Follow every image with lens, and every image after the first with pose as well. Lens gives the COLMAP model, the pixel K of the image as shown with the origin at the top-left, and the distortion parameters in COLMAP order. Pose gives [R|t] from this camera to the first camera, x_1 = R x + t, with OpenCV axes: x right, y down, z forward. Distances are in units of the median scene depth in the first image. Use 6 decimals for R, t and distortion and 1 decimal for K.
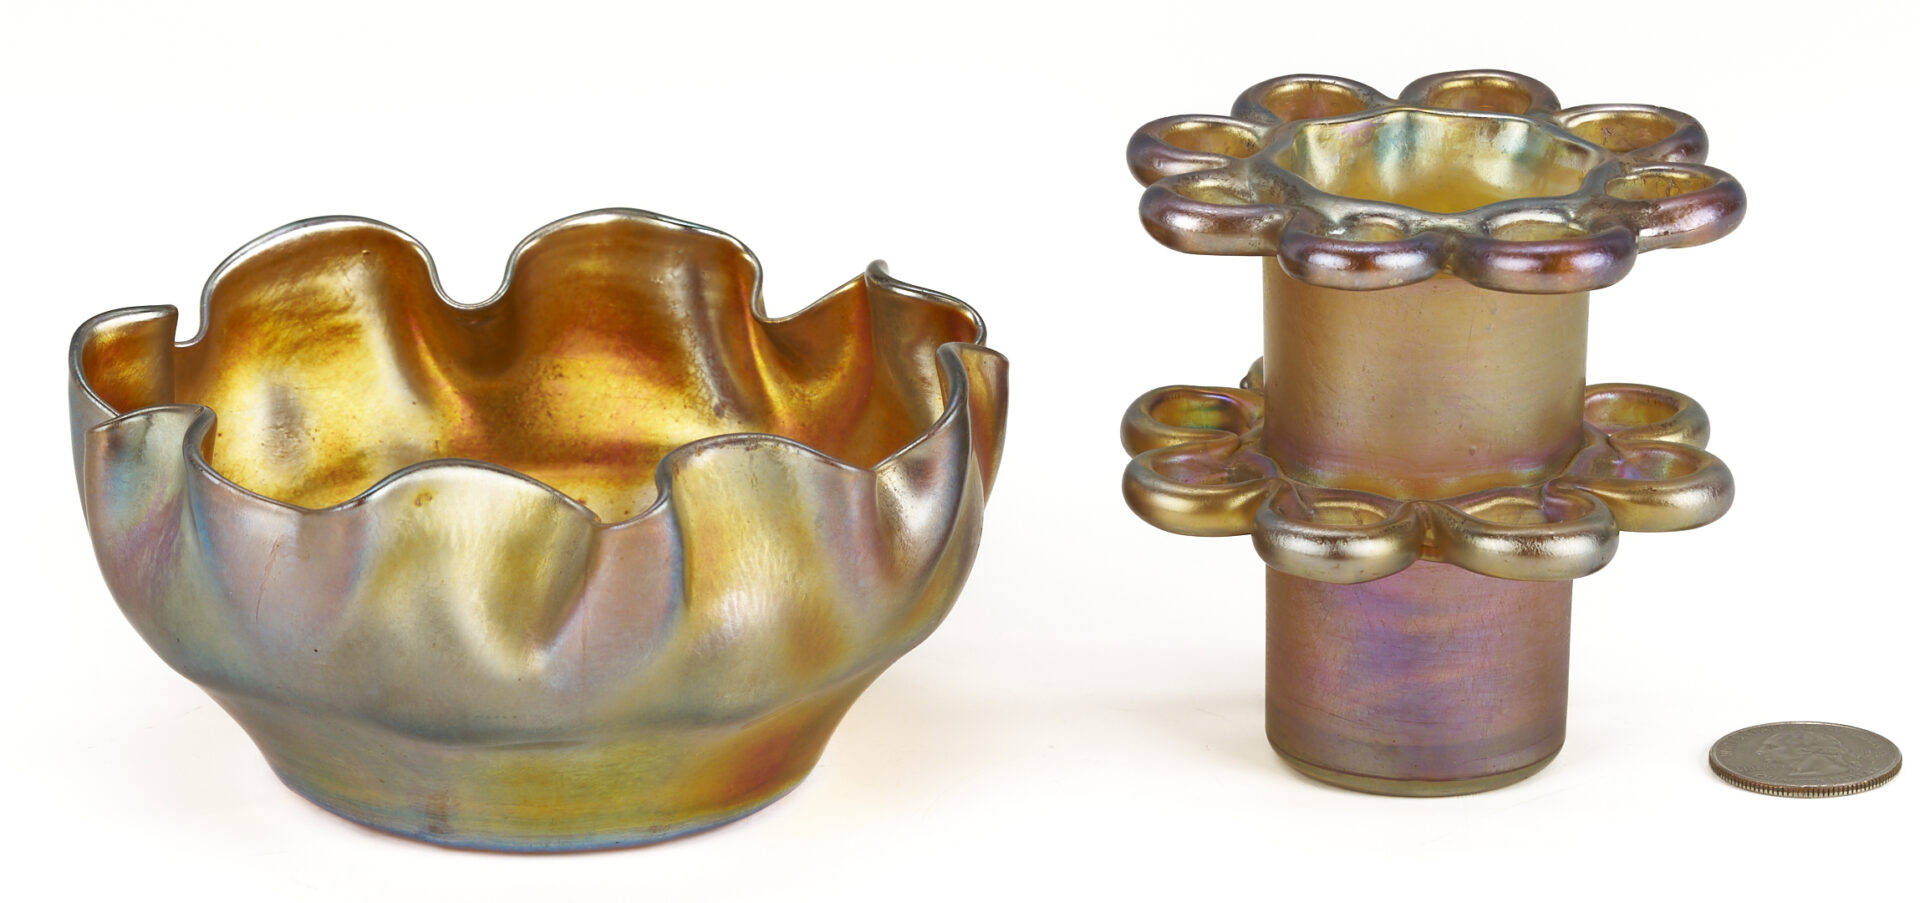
lens RADIAL K [[5492.8, 0, 964.3], [0, 5492.8, 455.5], [0, 0, 1]] dist [-0.019880, 0.000000]
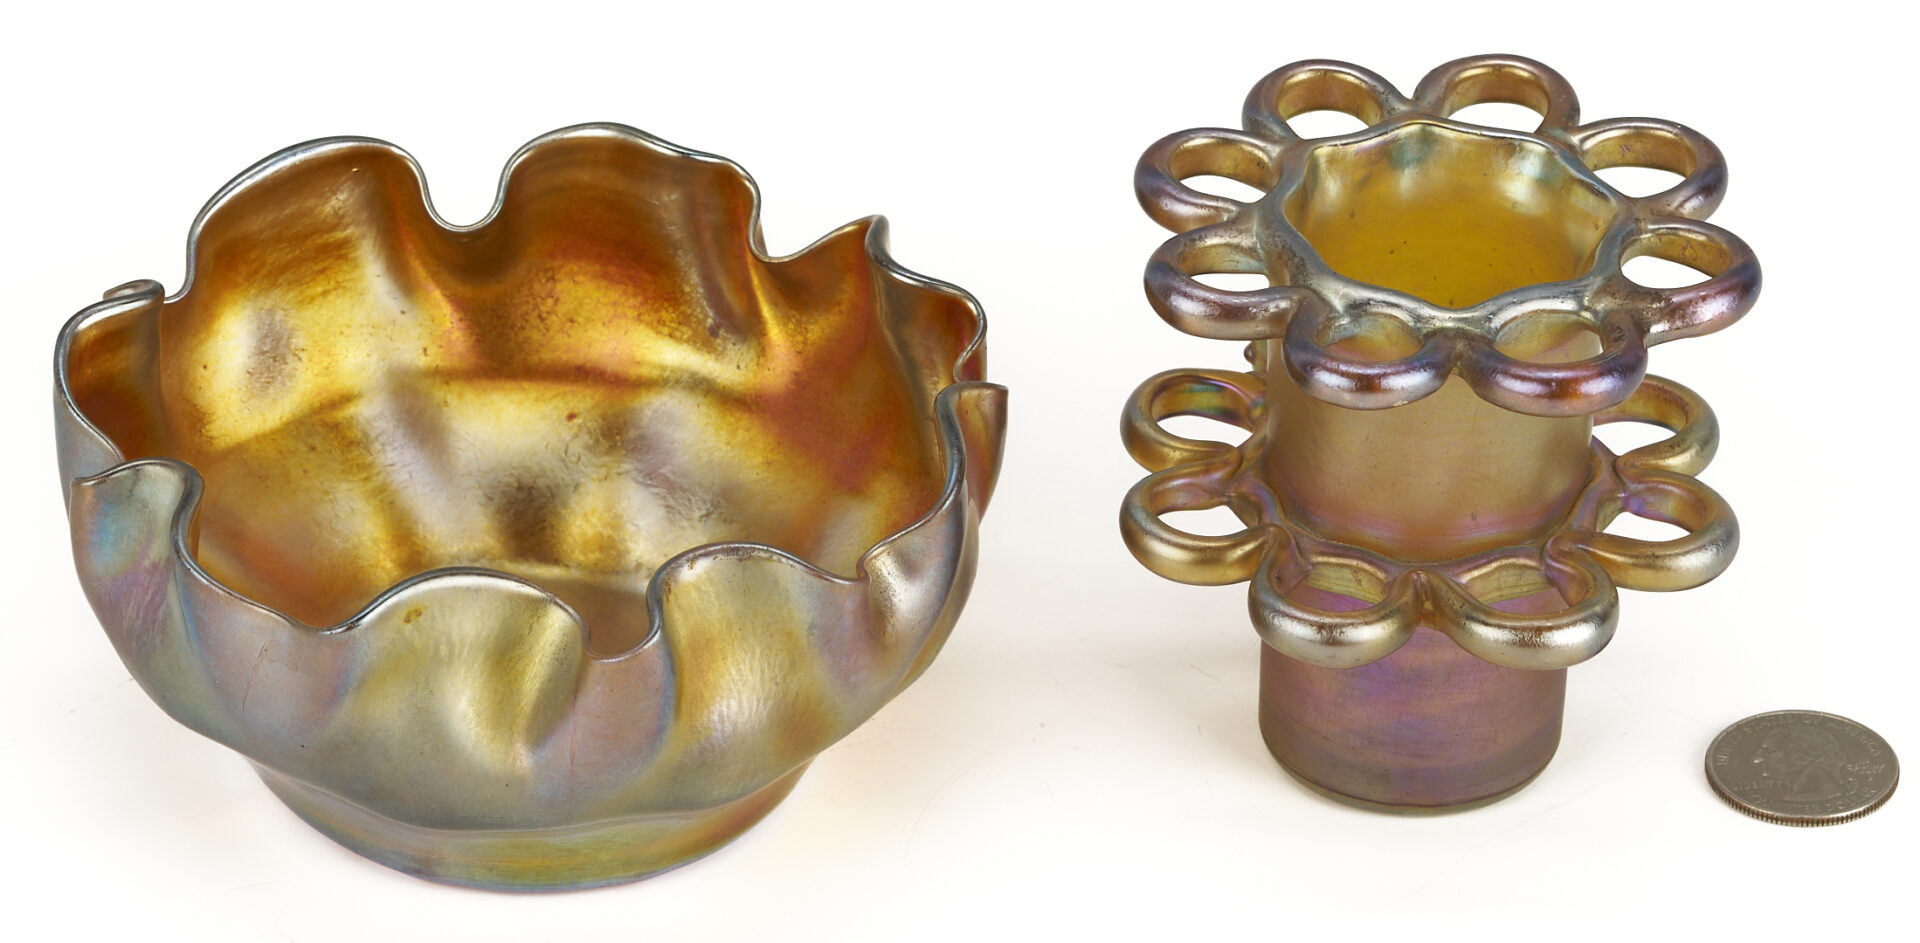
lens RADIAL K [[5721.5, 0, 957.0], [0, 5721.5, 469.0], [0, 0, 1]] dist [-0.009386, 0.000000]
pose [[0.999679, 0.025334, 0.000138, -0.000856], [-0.025172, 0.992615, 0.118669, -0.126165], [0.002869, -0.118634, 0.992934, -0.020743]]
